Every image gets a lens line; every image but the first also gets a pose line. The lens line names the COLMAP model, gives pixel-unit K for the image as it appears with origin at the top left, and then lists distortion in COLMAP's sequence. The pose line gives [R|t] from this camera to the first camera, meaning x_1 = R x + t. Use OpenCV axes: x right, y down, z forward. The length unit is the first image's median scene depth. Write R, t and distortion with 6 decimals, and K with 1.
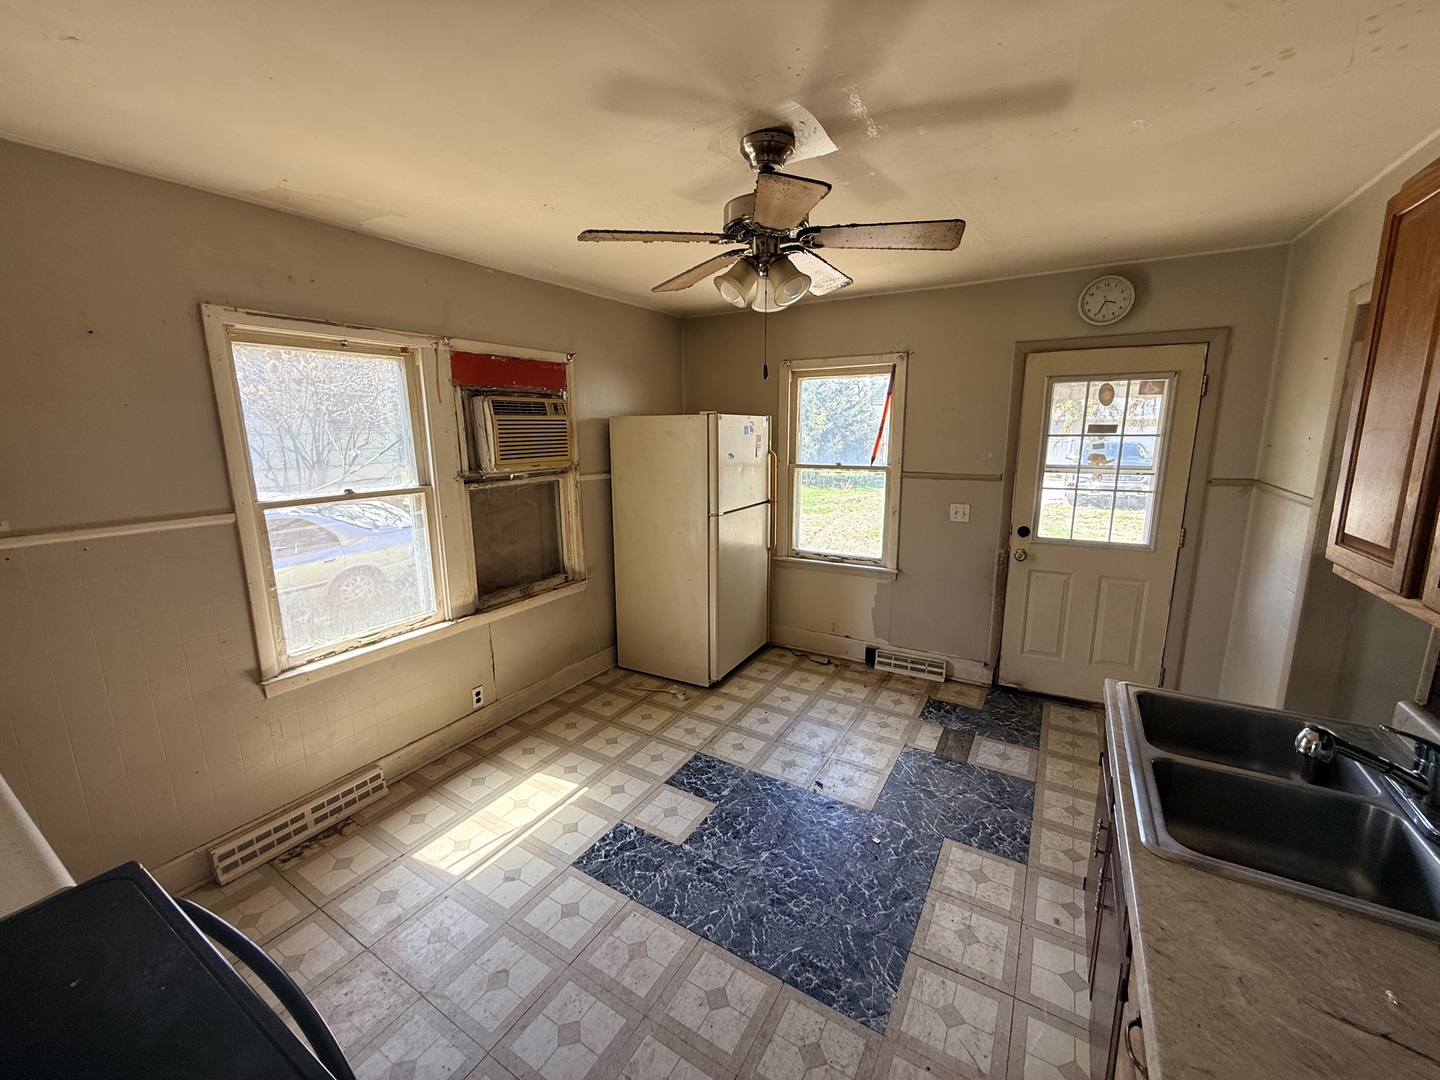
lens RADIAL K [[571.5, 0, 715.1], [0, 571.5, 540.6], [0, 0, 1]] dist [0.000854, 0.000022]
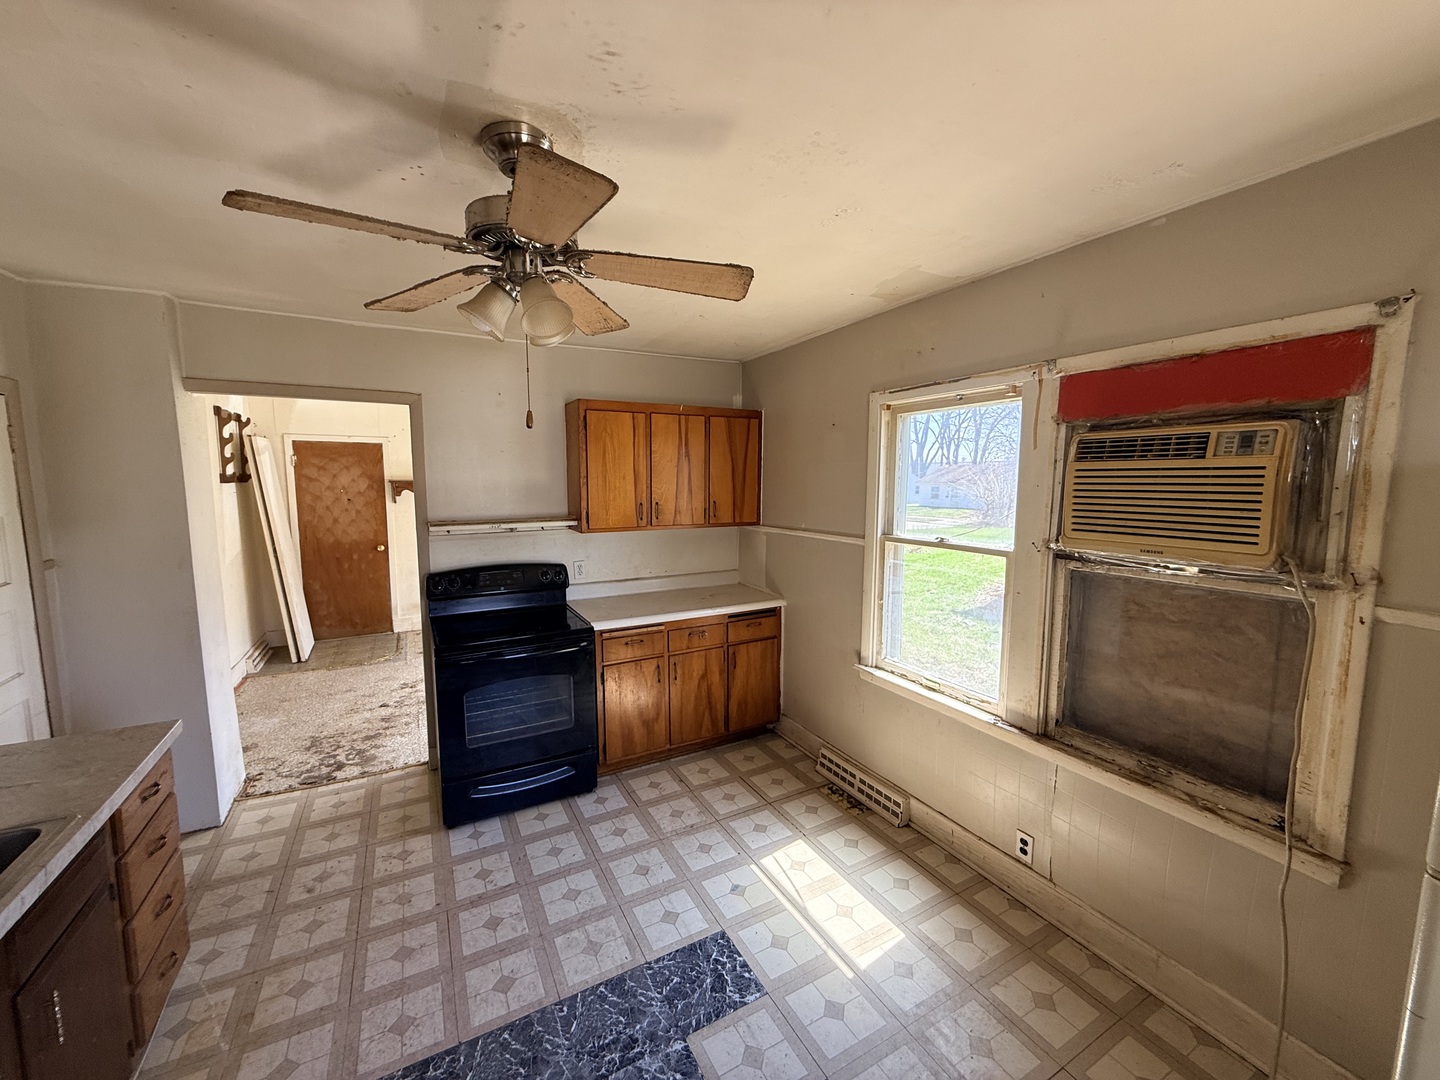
lens RADIAL K [[571.5, 0, 715.1], [0, 571.5, 540.6], [0, 0, 1]] dist [0.000854, 0.000022]
pose [[-0.508489, 0.106885, -0.854409, 0.467639], [-0.159366, 0.963441, 0.215369, -0.249868], [0.846192, 0.245677, -0.472865, 1.176250]]
